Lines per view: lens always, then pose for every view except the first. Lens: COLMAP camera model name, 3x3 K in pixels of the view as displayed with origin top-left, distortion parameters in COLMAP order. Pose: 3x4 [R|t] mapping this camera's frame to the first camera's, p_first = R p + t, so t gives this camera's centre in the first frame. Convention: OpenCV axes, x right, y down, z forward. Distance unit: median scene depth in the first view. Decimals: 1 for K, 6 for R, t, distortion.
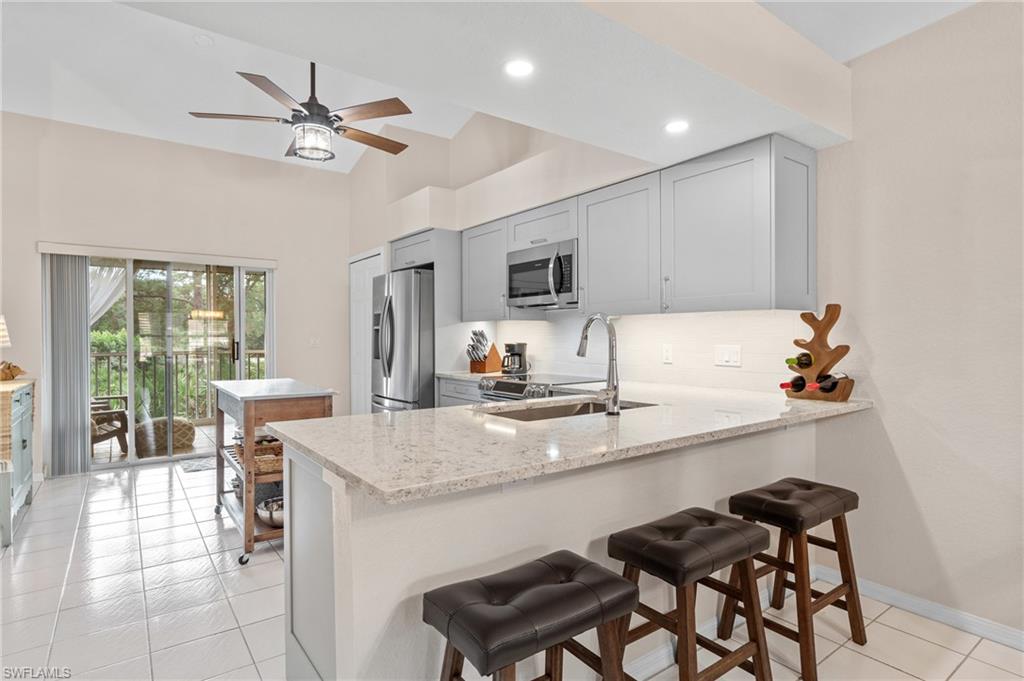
lens RADIAL K [[540.5, 0, 509.0], [0, 540.5, 336.7], [0, 0, 1]] dist [-0.005027, -0.000567]
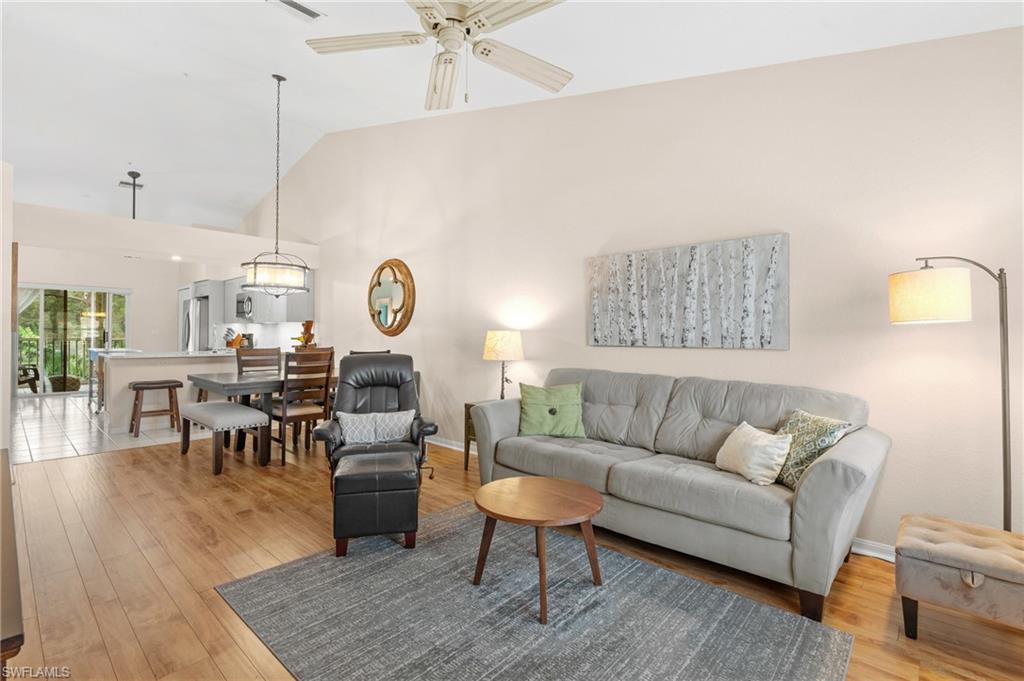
lens RADIAL K [[472.6, 0, 504.2], [0, 472.6, 335.7], [0, 0, 1]] dist [0.004869, 0.000700]
pose [[0.982080, 0.005321, 0.188387, 0.638301], [-0.006502, 0.999963, 0.005647, 0.003077], [-0.188350, -0.006771, 0.982079, -1.032901]]
